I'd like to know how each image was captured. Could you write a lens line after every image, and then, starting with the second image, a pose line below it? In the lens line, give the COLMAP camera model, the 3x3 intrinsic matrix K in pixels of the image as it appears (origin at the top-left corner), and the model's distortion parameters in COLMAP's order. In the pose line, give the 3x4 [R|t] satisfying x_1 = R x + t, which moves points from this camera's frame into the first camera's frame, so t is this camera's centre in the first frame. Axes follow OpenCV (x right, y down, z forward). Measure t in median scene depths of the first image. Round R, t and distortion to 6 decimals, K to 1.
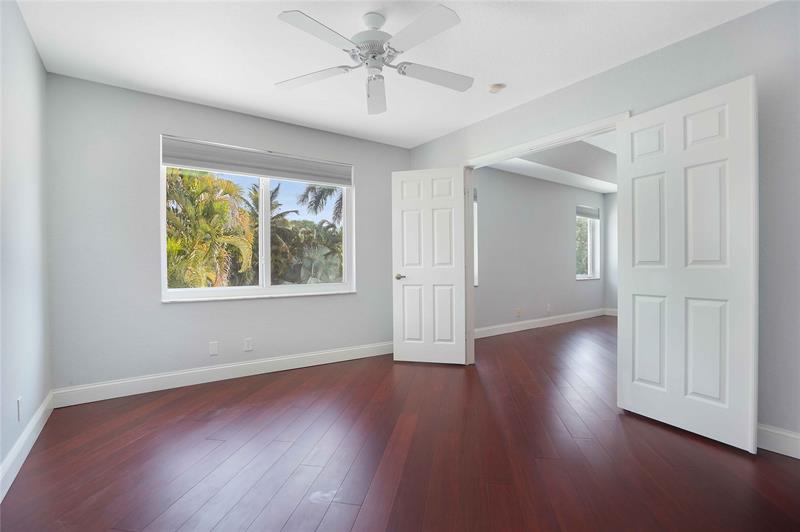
lens RADIAL K [[379.0, 0, 400.0], [0, 379.0, 266.0], [0, 0, 1]] dist [-0.024834, 0.000363]
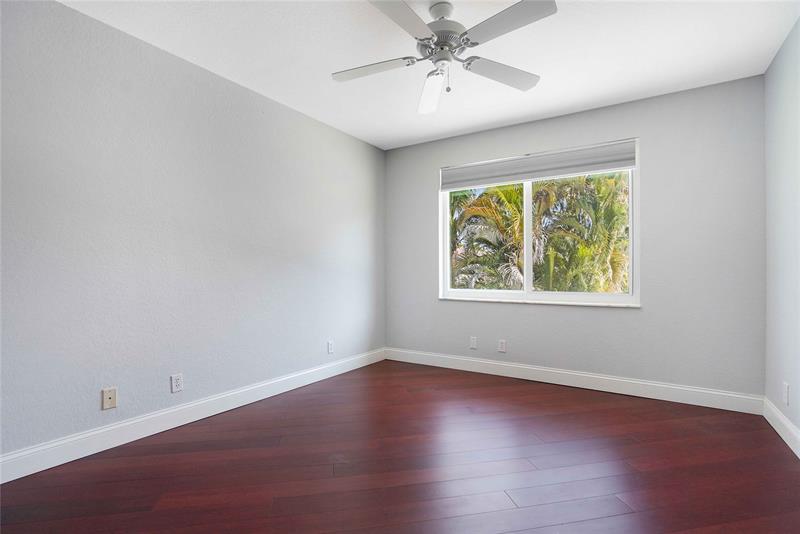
lens RADIAL K [[379.0, 0, 400.0], [0, 379.0, 267.0], [0, 0, 1]] dist [-0.024834, 0.000363]
pose [[0.376624, -0.003140, -0.926361, 0.440826], [-0.004176, 0.999978, -0.005087, -0.004041], [0.926357, 0.005784, 0.376603, 0.322695]]
